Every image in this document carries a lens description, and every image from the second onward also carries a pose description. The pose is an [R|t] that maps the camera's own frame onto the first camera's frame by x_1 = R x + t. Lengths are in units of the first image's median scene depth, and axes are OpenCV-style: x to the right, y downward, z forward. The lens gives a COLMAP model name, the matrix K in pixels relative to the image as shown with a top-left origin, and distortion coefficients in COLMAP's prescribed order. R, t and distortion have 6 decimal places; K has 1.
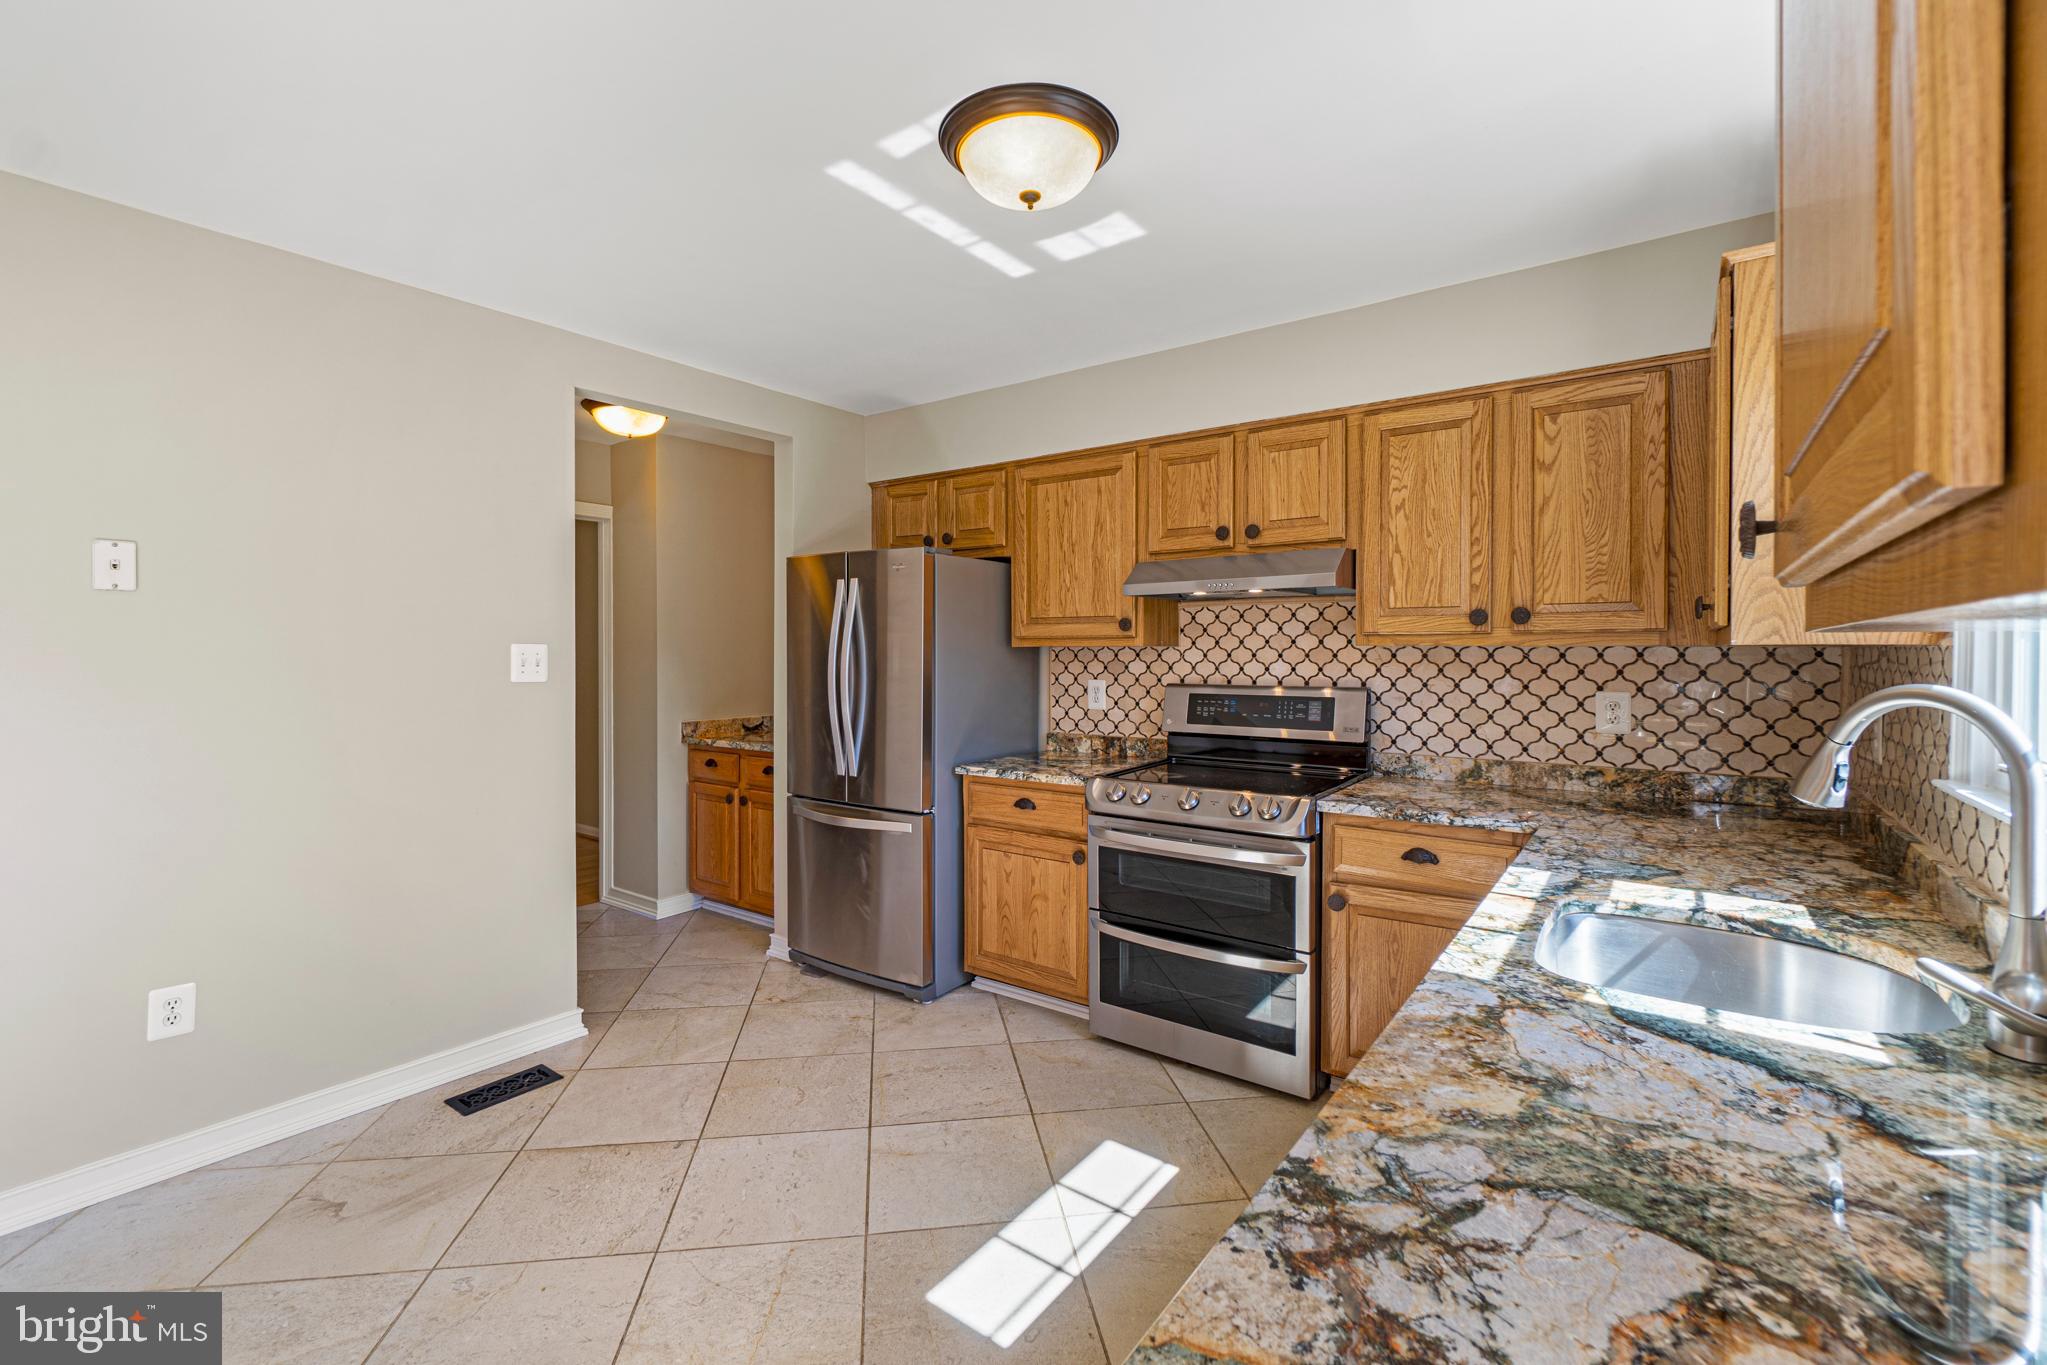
lens RADIAL K [[888.5, 0, 1015.6], [0, 888.5, 667.6], [0, 0, 1]] dist [-0.004888, 0.003278]
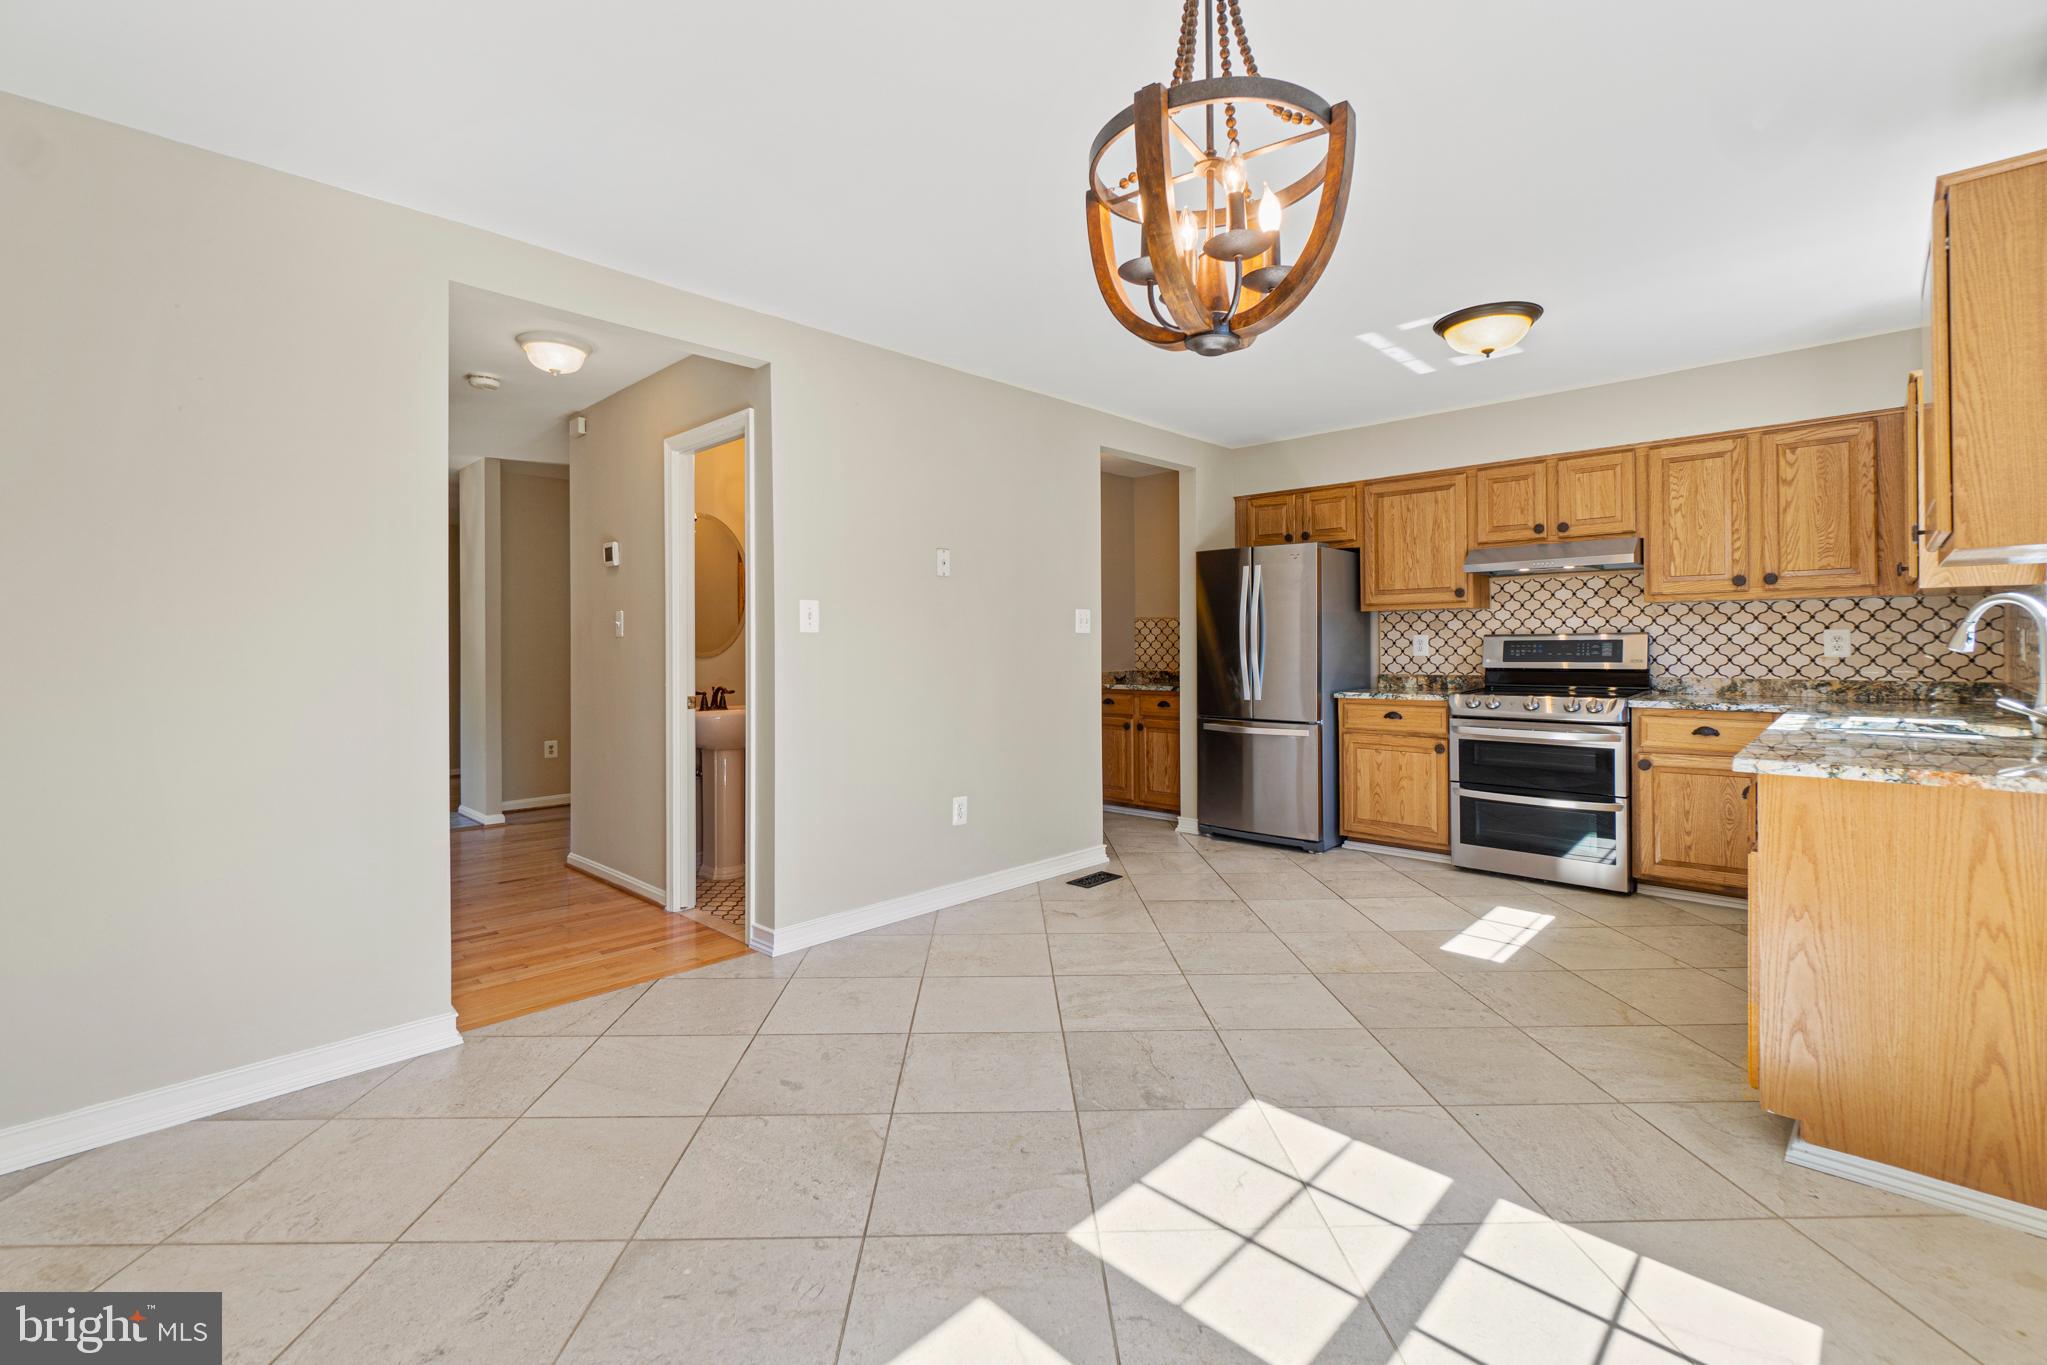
lens RADIAL K [[888.5, 0, 1026.5], [0, 888.5, 647.4], [0, 0, 1]] dist [-0.004888, 0.003278]
pose [[0.992341, -0.008355, -0.123242, -0.467253], [0.006672, 0.999879, -0.014058, 0.065454], [0.123345, 0.013128, 0.992277, -0.611202]]
